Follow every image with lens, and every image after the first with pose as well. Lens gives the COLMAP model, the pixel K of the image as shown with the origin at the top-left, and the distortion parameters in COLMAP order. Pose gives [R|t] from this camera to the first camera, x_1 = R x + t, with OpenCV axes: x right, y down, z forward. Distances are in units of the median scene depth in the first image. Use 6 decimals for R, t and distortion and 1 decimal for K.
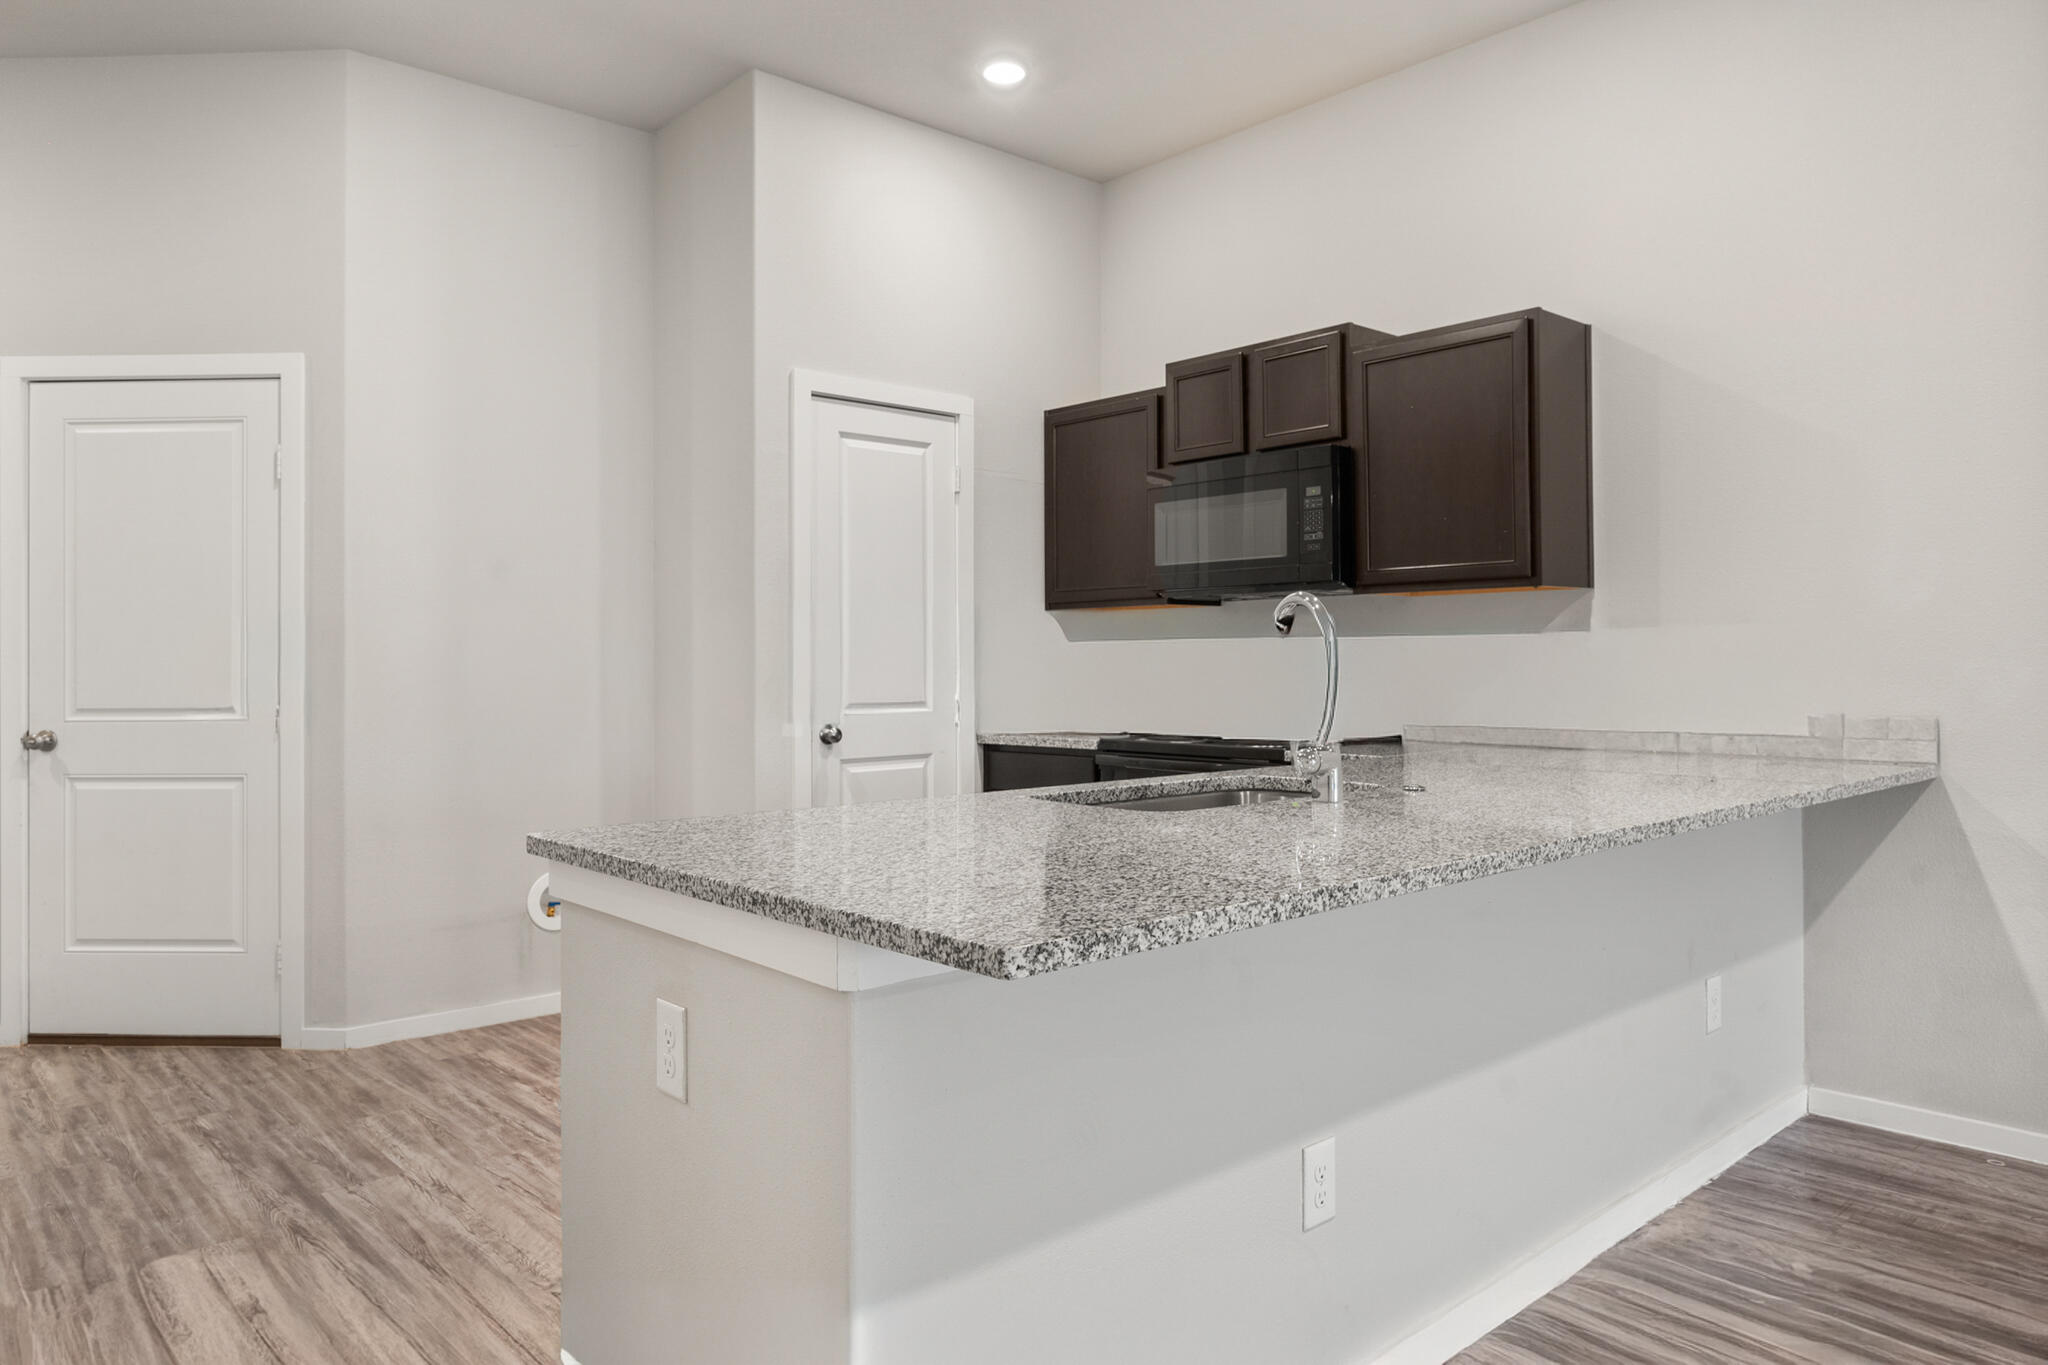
lens RADIAL K [[1325.3, 0, 1028.6], [0, 1325.3, 645.1], [0, 0, 1]] dist [0.005049, -0.000265]
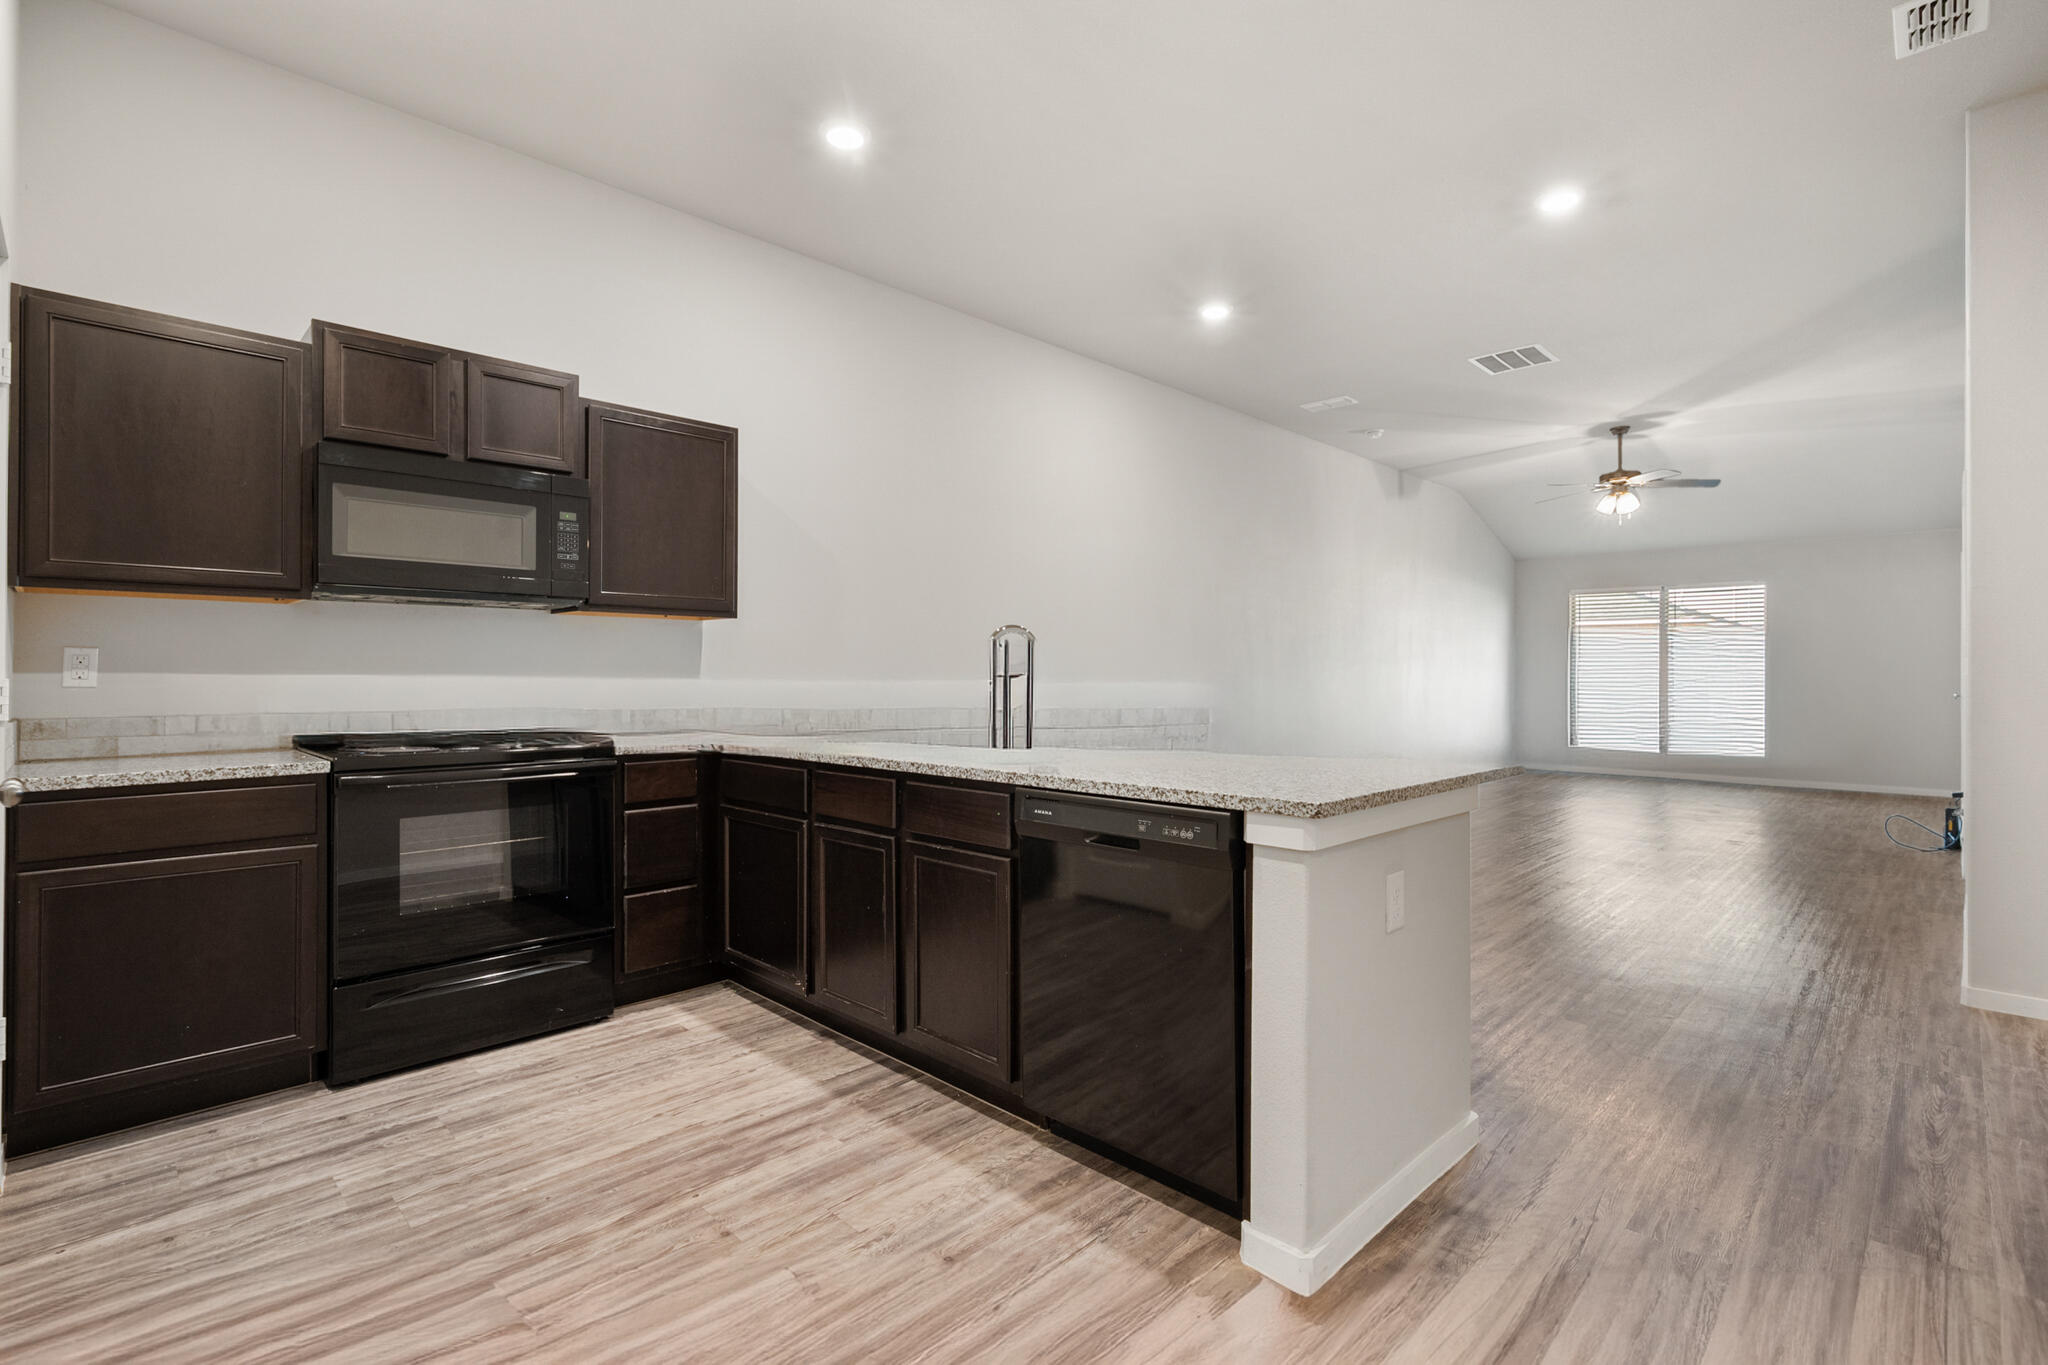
lens RADIAL K [[939.9, 0, 1024.0], [0, 939.9, 682.5], [0, 0, 1]] dist [-0.003066, -0.000202]
pose [[-0.035673, -0.001985, 0.999362, -0.723039], [-0.011988, 0.999927, 0.001558, 0.022622], [-0.999292, -0.011925, -0.035694, 0.781878]]
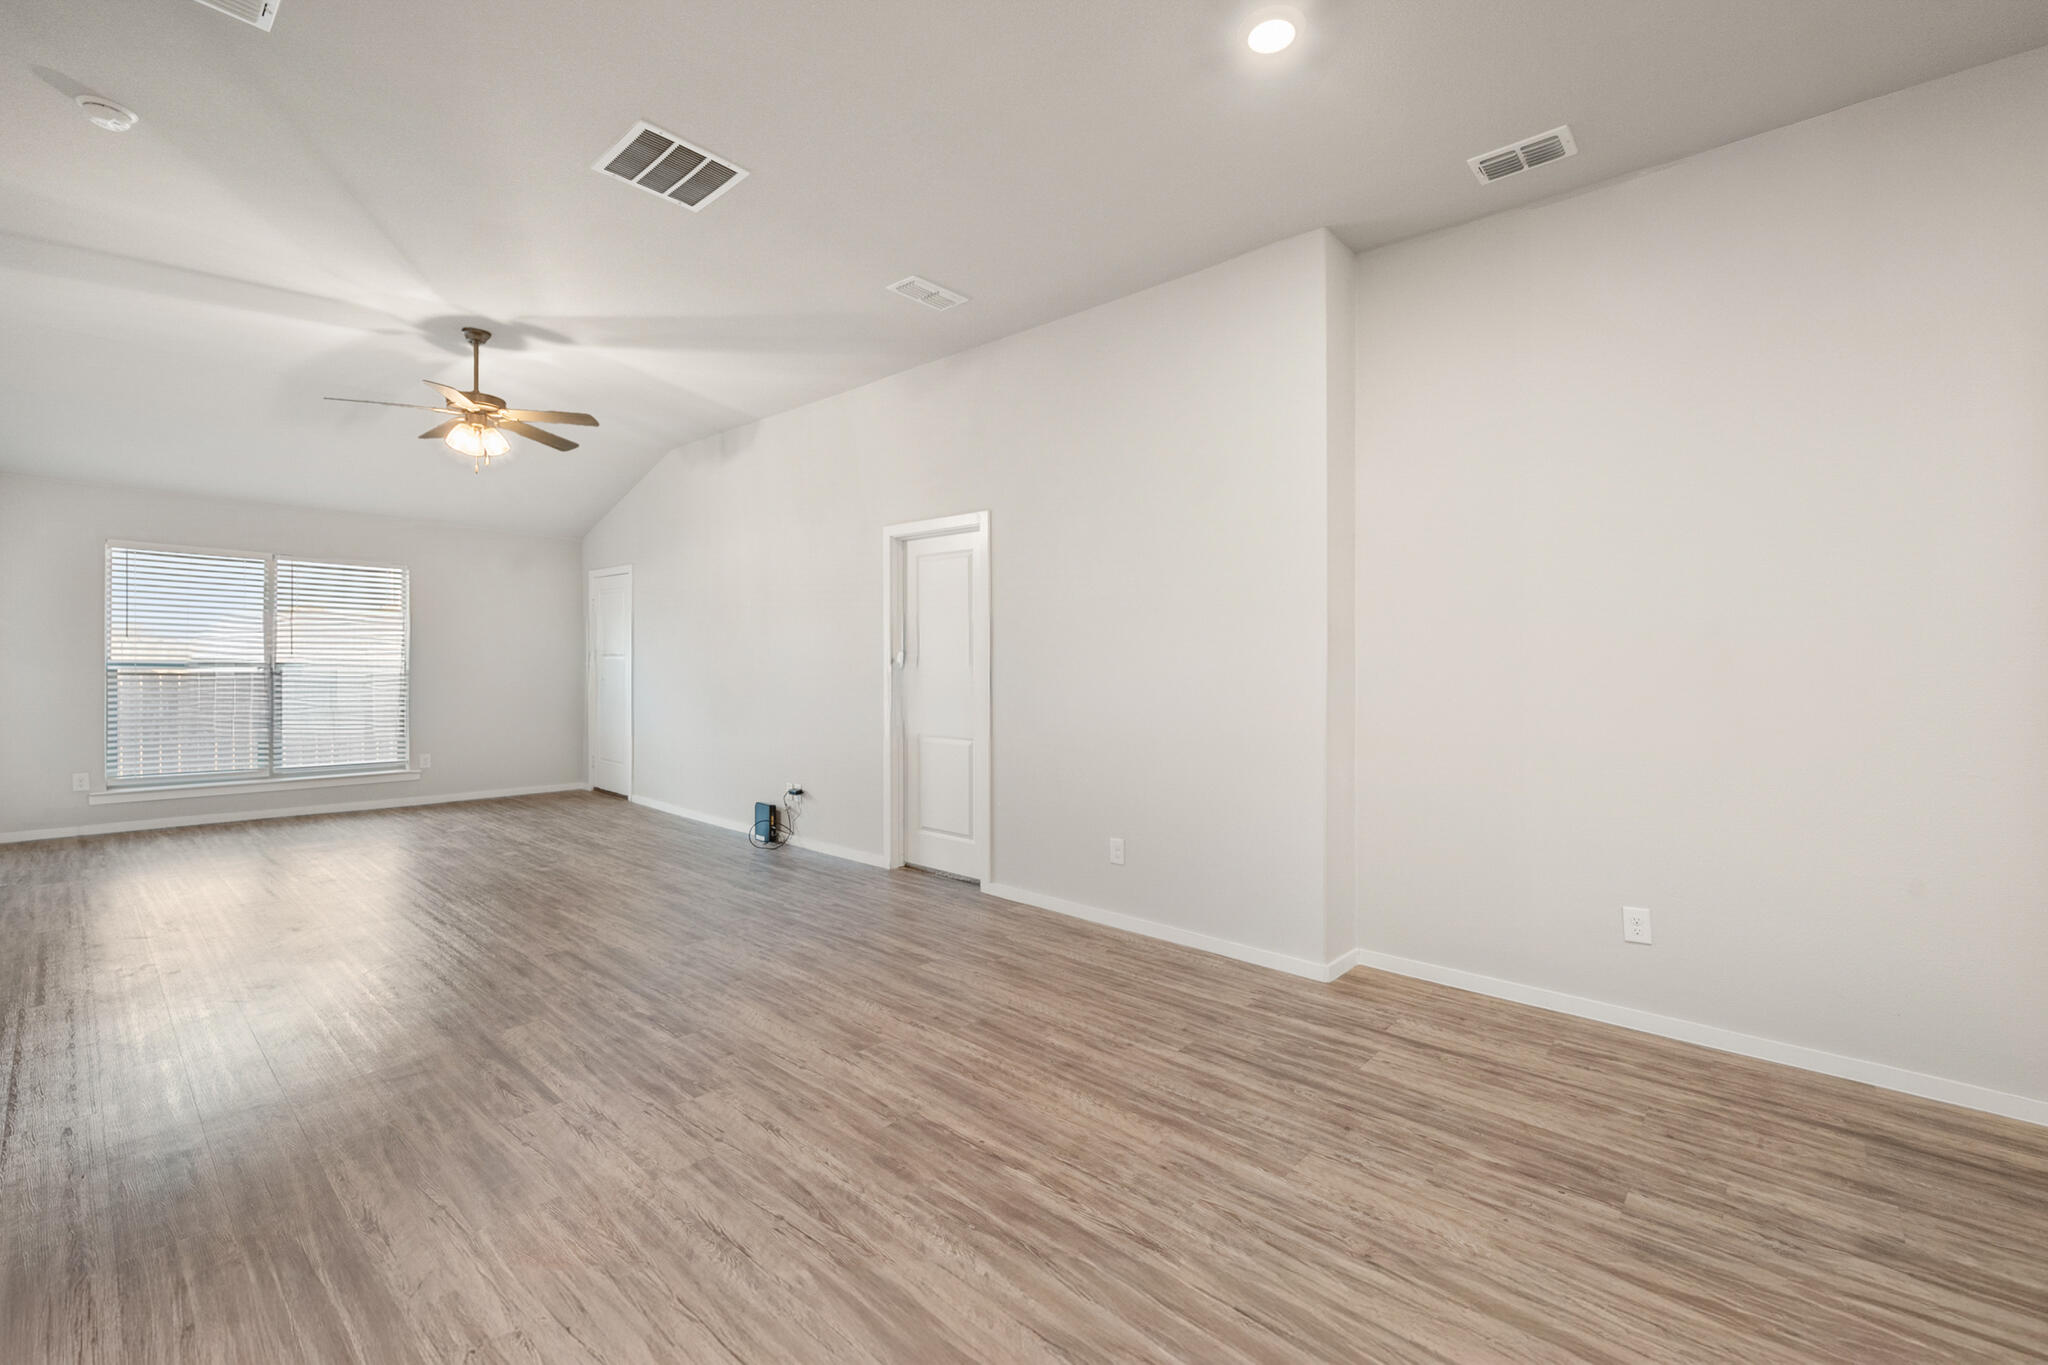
lens RADIAL K [[865.0, 0, 1014.3], [0, 865.0, 671.6], [0, 0, 1]] dist [-0.004037, -0.000499]
pose [[-0.996193, -0.001800, -0.087158, 0.660856], [-0.001620, 0.999996, -0.002141, -0.030155], [0.087162, -0.001992, -0.996192, 0.792139]]
